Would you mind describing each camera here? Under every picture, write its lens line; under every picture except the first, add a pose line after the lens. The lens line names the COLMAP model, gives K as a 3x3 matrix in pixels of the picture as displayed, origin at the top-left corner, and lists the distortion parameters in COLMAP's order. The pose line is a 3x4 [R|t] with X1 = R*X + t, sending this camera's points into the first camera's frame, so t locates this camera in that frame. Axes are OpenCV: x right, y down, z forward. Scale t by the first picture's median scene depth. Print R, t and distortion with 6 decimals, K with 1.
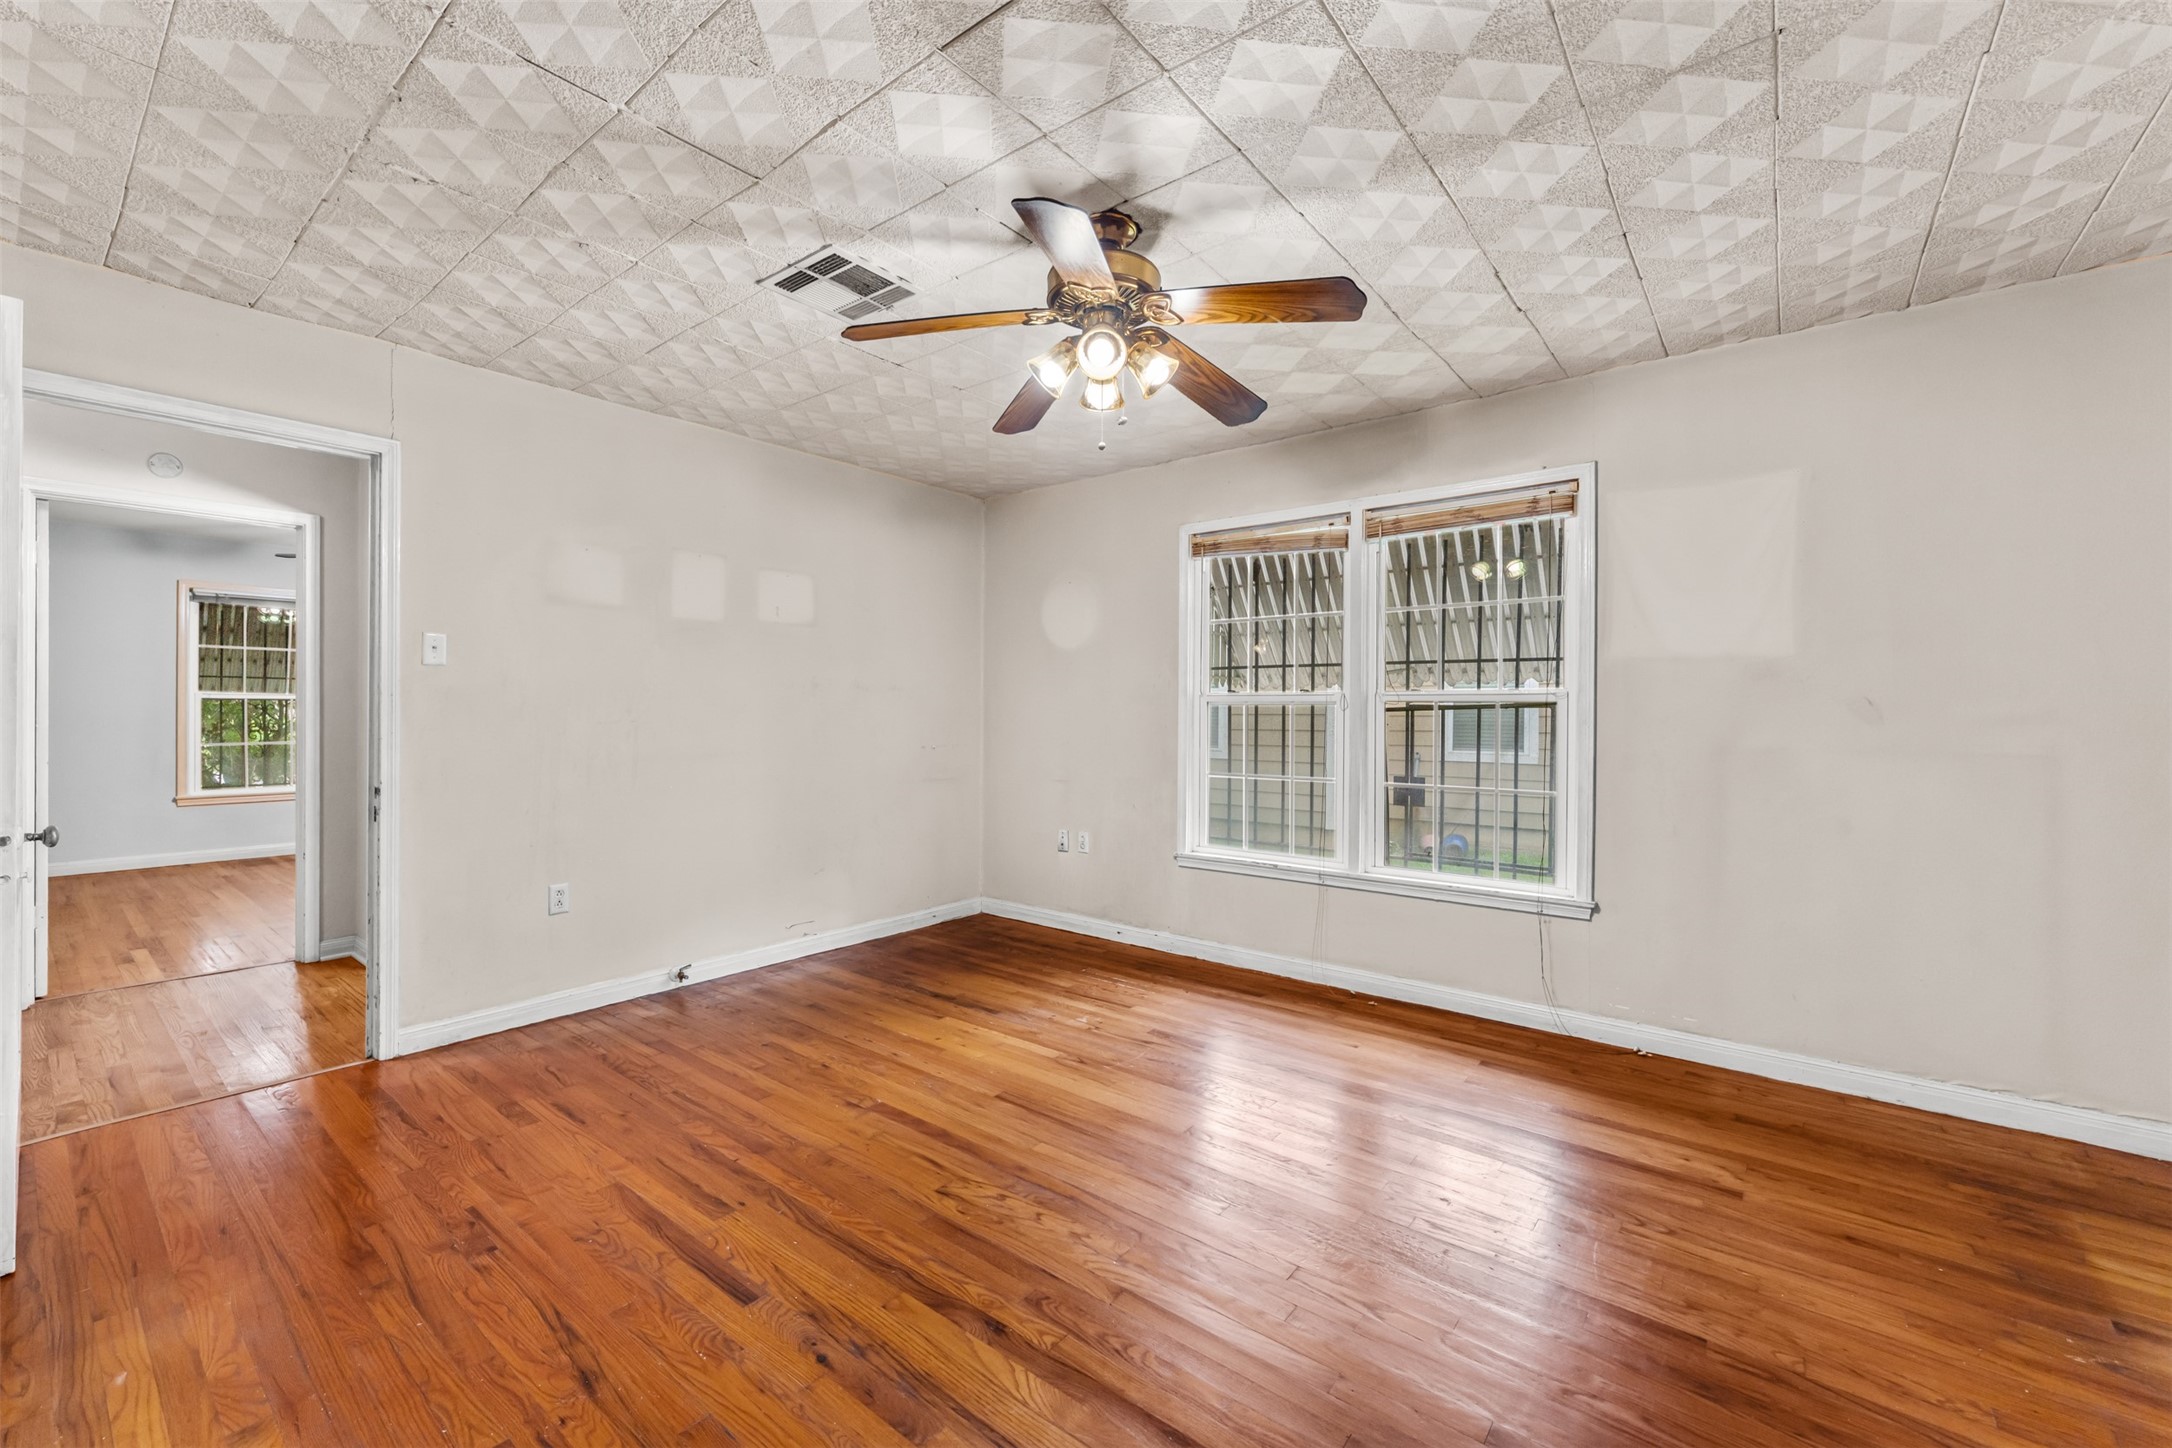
lens RADIAL K [[904.2, 0, 1093.9], [0, 904.2, 716.3], [0, 0, 1]] dist [-0.000878, -0.000339]
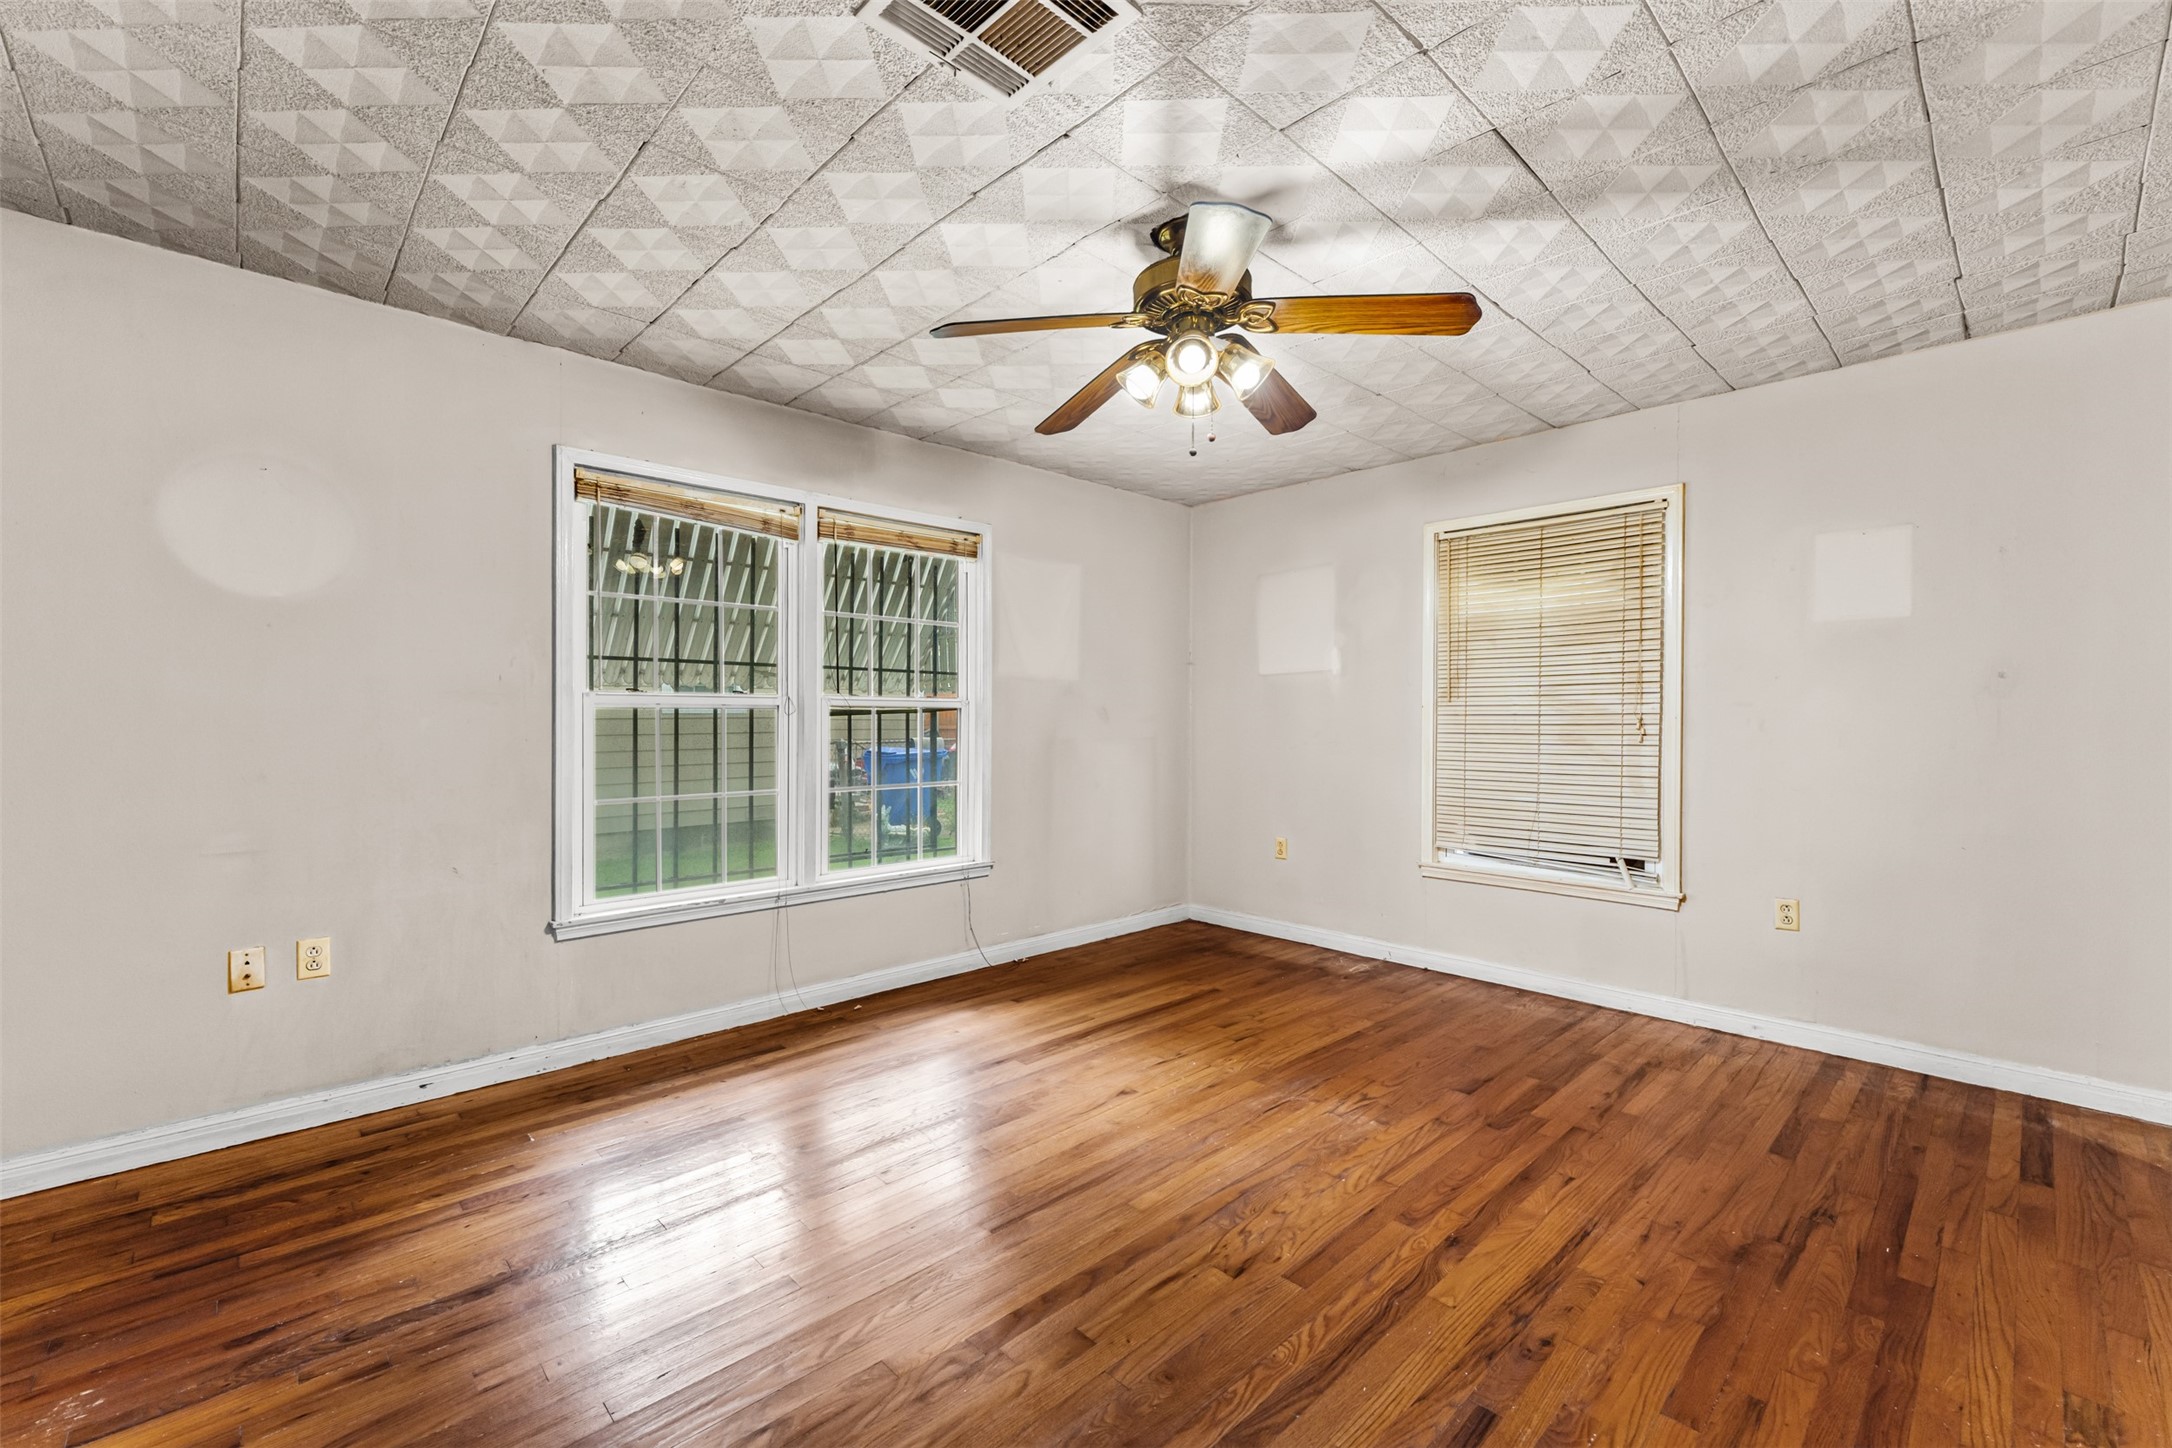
lens RADIAL K [[875.6, 0, 1073.1], [0, 875.6, 727.1], [0, 0, 1]] dist [0.000095, -0.000092]
pose [[0.143558, -0.017295, 0.989491, -0.631174], [0.003470, 0.999850, 0.016972, -0.009062], [-0.989636, 0.000997, 0.143596, 0.642673]]
